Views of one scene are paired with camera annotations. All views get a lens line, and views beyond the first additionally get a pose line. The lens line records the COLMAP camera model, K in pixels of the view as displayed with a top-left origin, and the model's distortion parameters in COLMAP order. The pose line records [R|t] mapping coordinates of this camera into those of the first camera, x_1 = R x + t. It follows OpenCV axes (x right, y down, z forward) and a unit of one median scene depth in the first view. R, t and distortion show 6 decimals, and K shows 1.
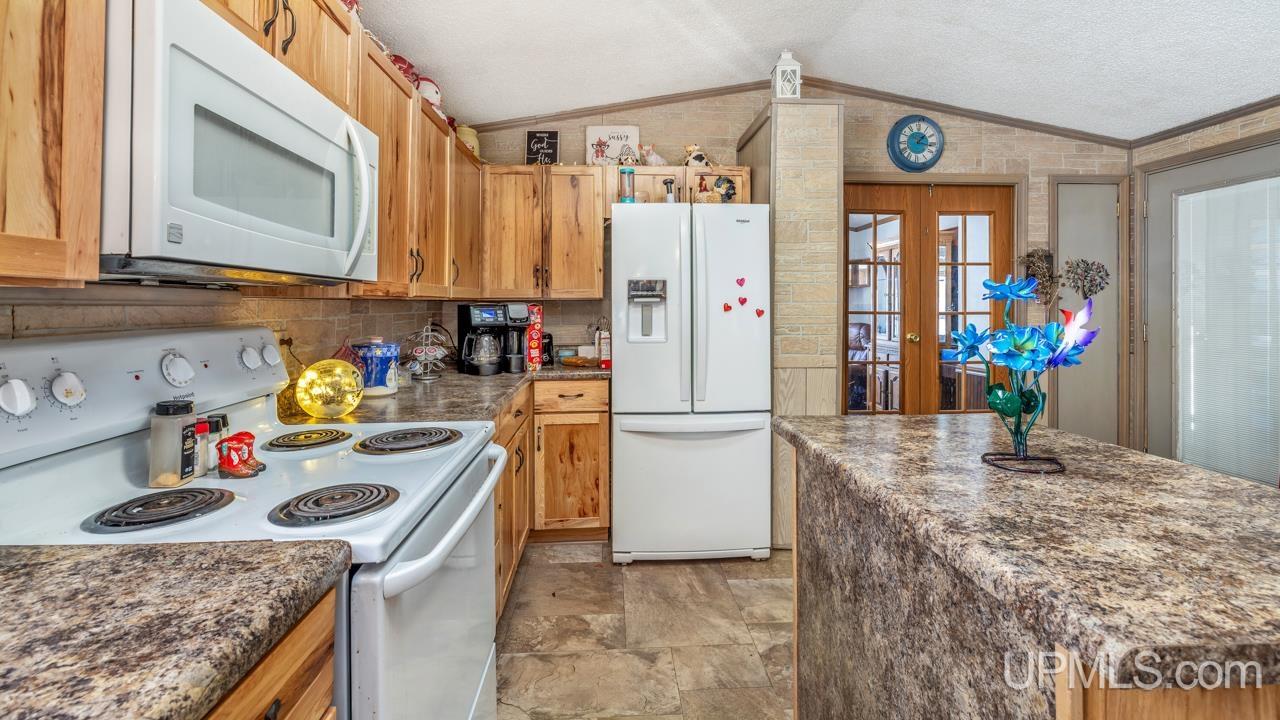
lens RADIAL K [[550.6, 0, 628.7], [0, 550.6, 302.4], [0, 0, 1]] dist [-0.002354, 0.000474]
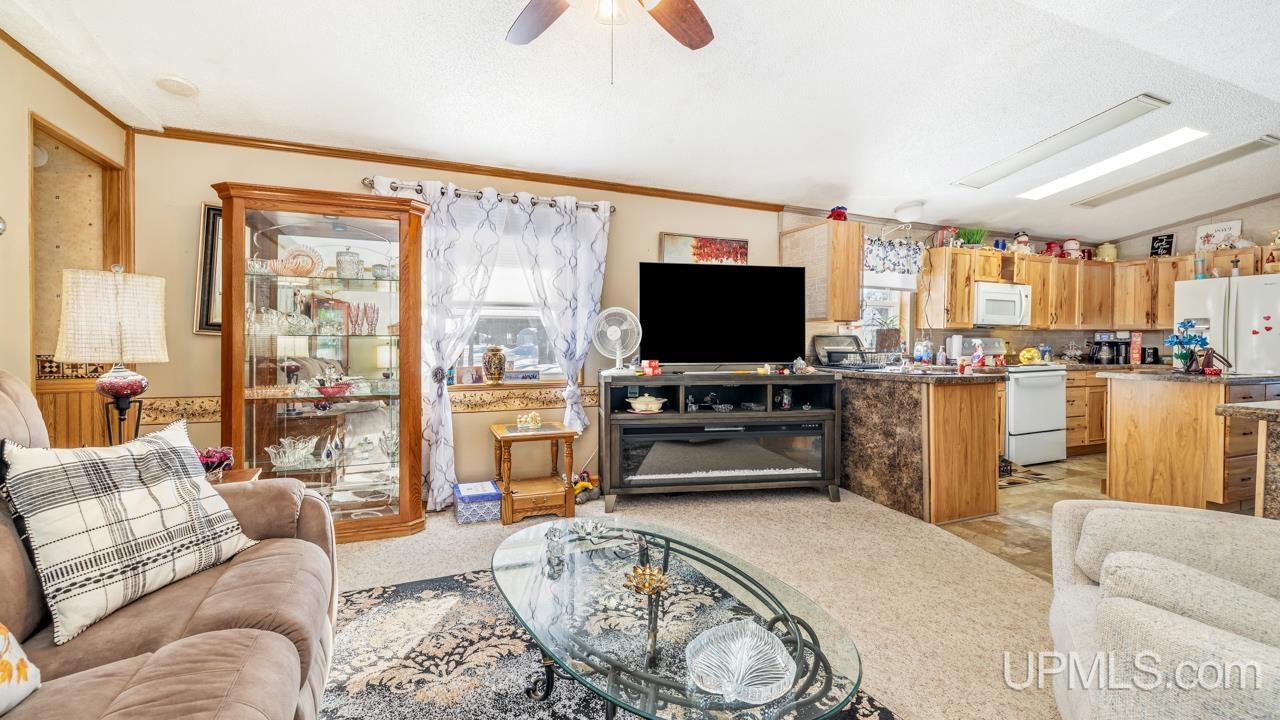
lens RADIAL K [[550.6, 0, 630.9], [0, 550.6, 345.6], [0, 0, 1]] dist [-0.002354, 0.000474]
pose [[0.347977, 0.012868, -0.937415, 1.084722], [0.001871, 0.999894, 0.014421, 0.020925], [0.937501, -0.006772, 0.347917, -1.465462]]
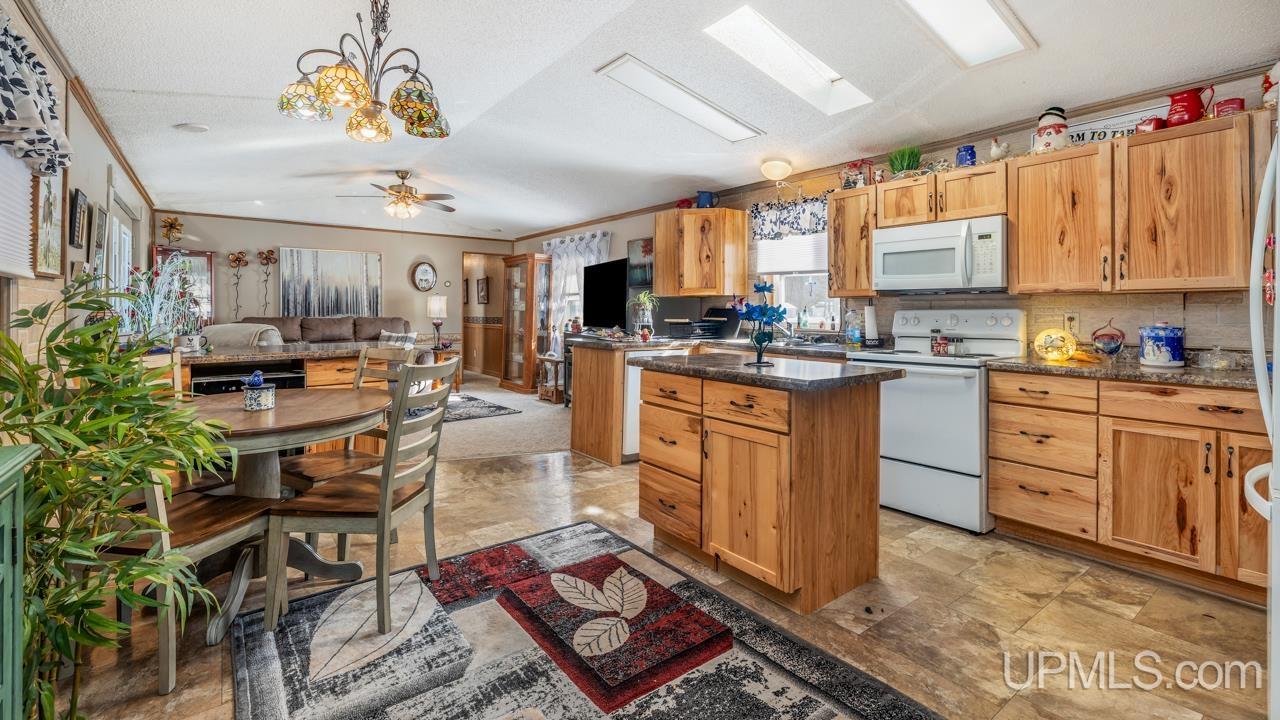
lens RADIAL K [[550.6, 0, 632.4], [0, 550.6, 313.0], [0, 0, 1]] dist [-0.002354, 0.000474]
pose [[-0.824904, -0.000481, -0.565272, 0.910540], [0.000710, 0.999998, -0.001887, 0.025526], [0.565272, -0.001957, -0.824902, 0.804924]]
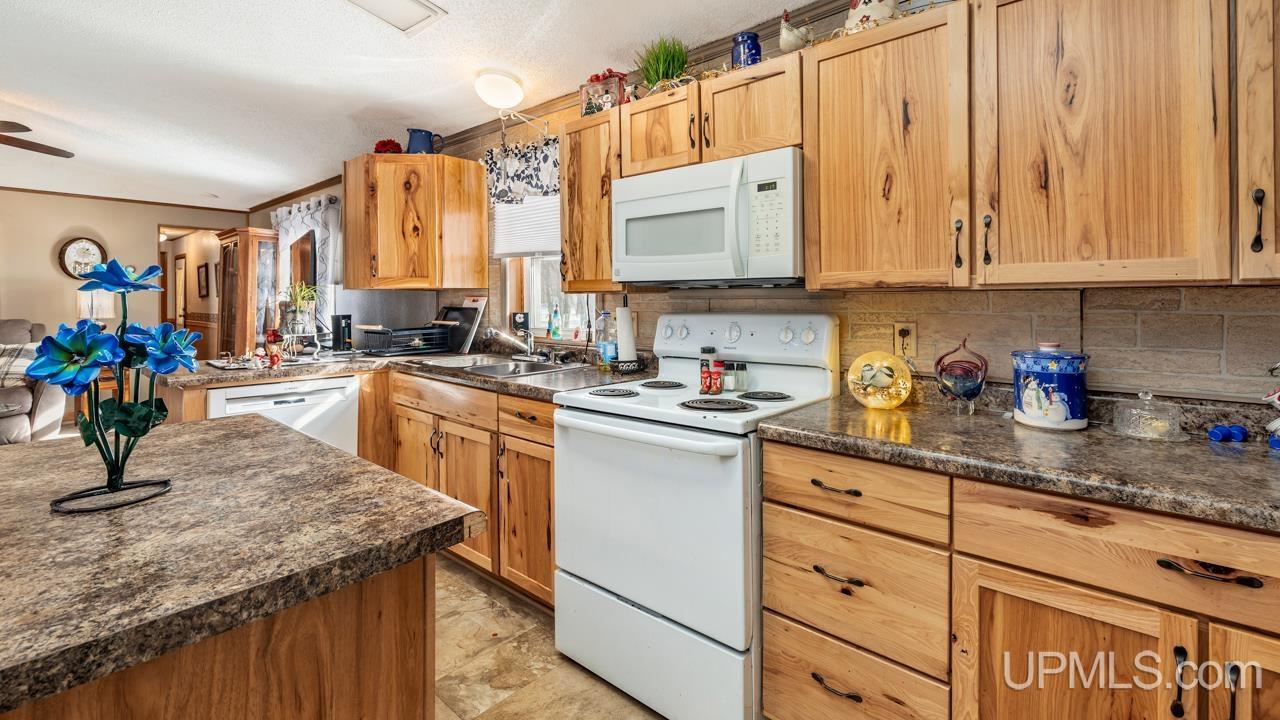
lens RADIAL K [[550.6, 0, 636.8], [0, 550.6, 304.5], [0, 0, 1]] dist [-0.002354, 0.000474]
pose [[-0.688334, 0.005865, -0.725370, 0.369358], [0.005654, 0.999980, 0.002720, 0.004377], [0.725372, -0.002229, -0.688354, 0.646026]]
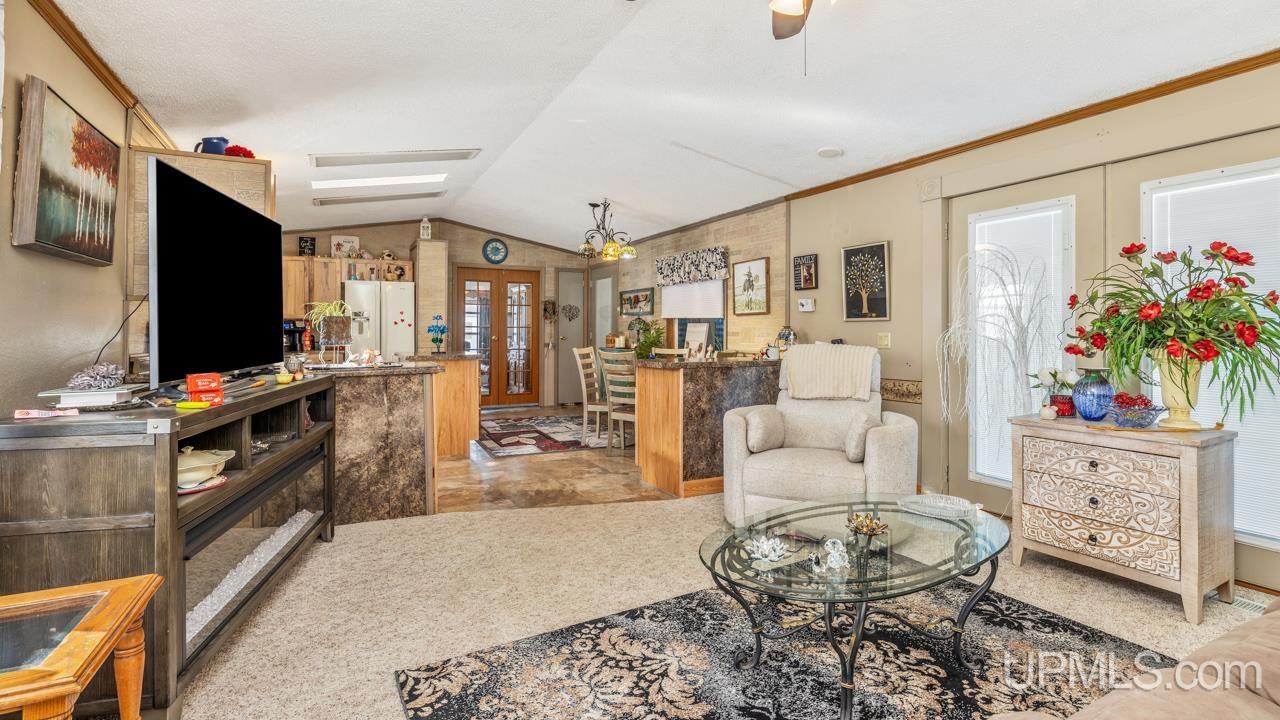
lens RADIAL K [[590.6, 0, 636.2], [0, 590.6, 327.8], [0, 0, 1]] dist [-0.002963, -0.000066]
pose [[0.906335, 0.002829, 0.422551, 0.031520], [-0.004757, 0.999983, 0.003509, 0.015115], [-0.422533, -0.005190, 0.906333, -1.789771]]
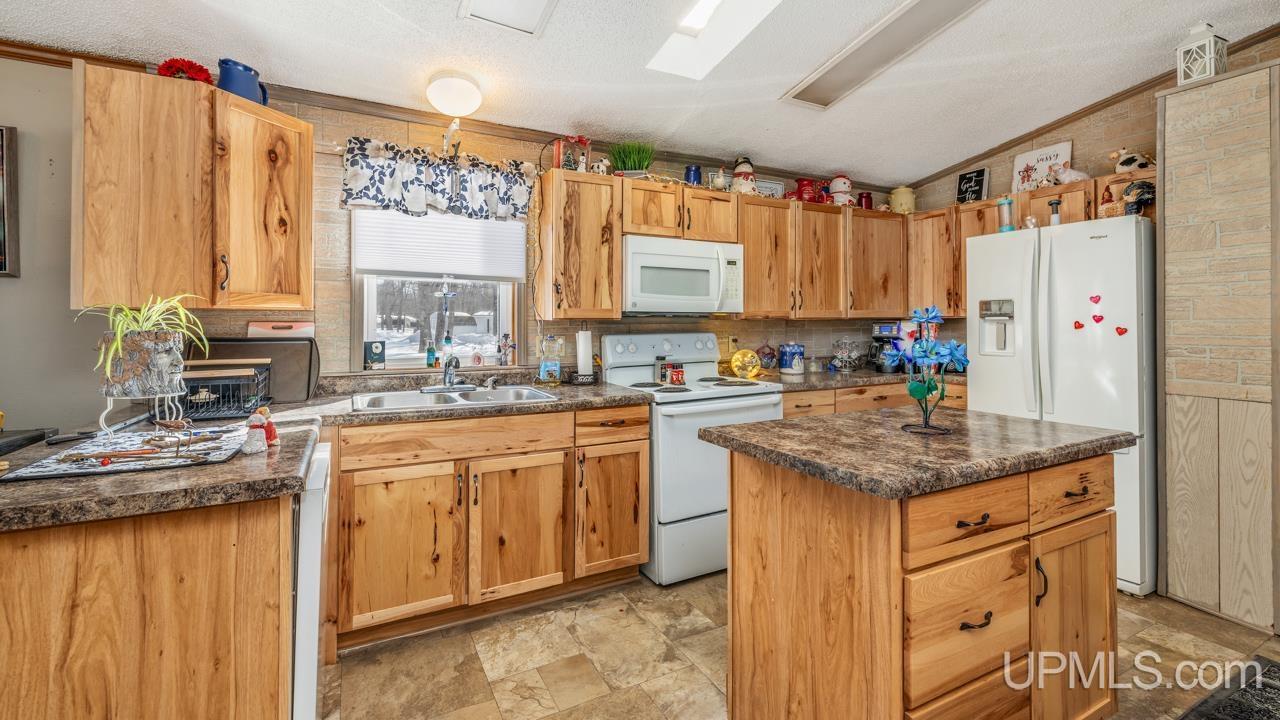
lens RADIAL K [[550.6, 0, 647.3], [0, 550.6, 312.8], [0, 0, 1]] dist [-0.002354, 0.000474]
pose [[0.432847, -0.014257, -0.901355, 0.691916], [0.008379, 0.999895, -0.011792, -0.007679], [0.901428, -0.002448, 0.432921, -0.137674]]
